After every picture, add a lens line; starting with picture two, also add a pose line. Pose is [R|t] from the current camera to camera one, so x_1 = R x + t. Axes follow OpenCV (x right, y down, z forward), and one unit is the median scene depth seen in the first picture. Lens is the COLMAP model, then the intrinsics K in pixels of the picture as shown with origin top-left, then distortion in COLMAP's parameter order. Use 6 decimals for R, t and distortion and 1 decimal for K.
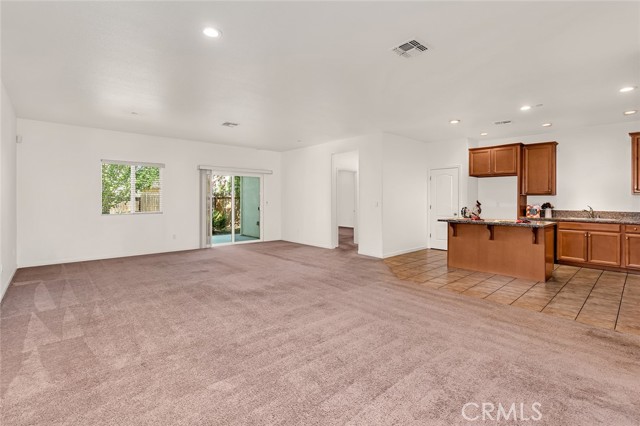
lens RADIAL K [[293.8, 0, 323.8], [0, 293.8, 200.0], [0, 0, 1]] dist [-0.007292, 0.004035]
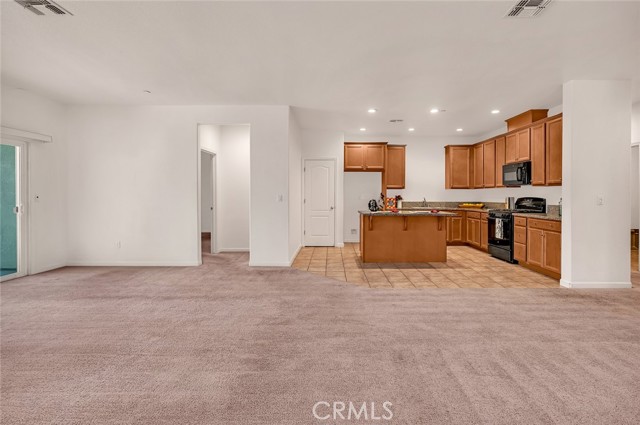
lens RADIAL K [[293.8, 0, 333.7], [0, 293.8, 207.7], [0, 0, 1]] dist [-0.007292, 0.004035]
pose [[0.674033, -0.034353, 0.737902, -0.308918], [0.002644, 0.999024, 0.044094, 0.005021], [-0.738697, -0.027770, 0.673466, 0.382691]]
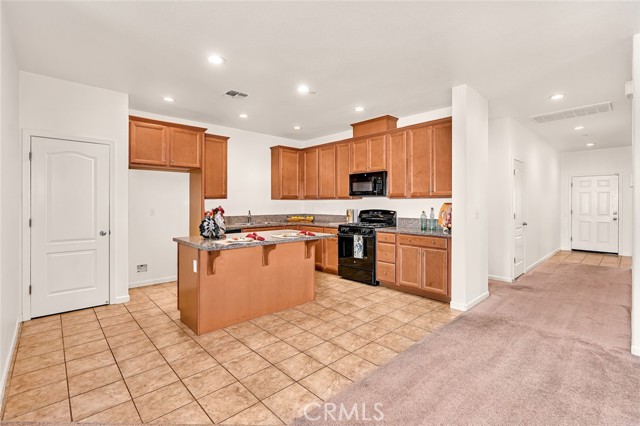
lens RADIAL K [[293.8, 0, 319.9], [0, 293.8, 203.0], [0, 0, 1]] dist [-0.007292, 0.004035]
pose [[-0.001647, -0.001003, 0.999998, -0.080440], [0.002868, 0.999995, 0.001008, -0.005548], [-0.999995, 0.002870, -0.001645, 0.705108]]
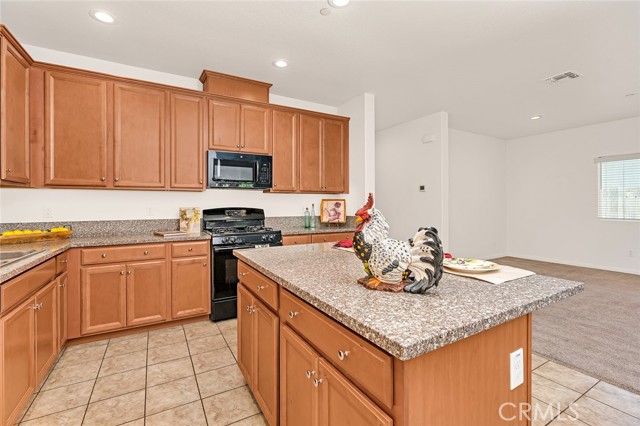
lens RADIAL K [[293.8, 0, 323.5], [0, 293.8, 206.1], [0, 0, 1]] dist [-0.007292, 0.004035]
pose [[-0.976109, -0.000872, 0.217280, 0.452640], [0.000972, 0.999964, 0.008379, 0.006511], [-0.217279, 0.008390, -0.976073, 1.078171]]
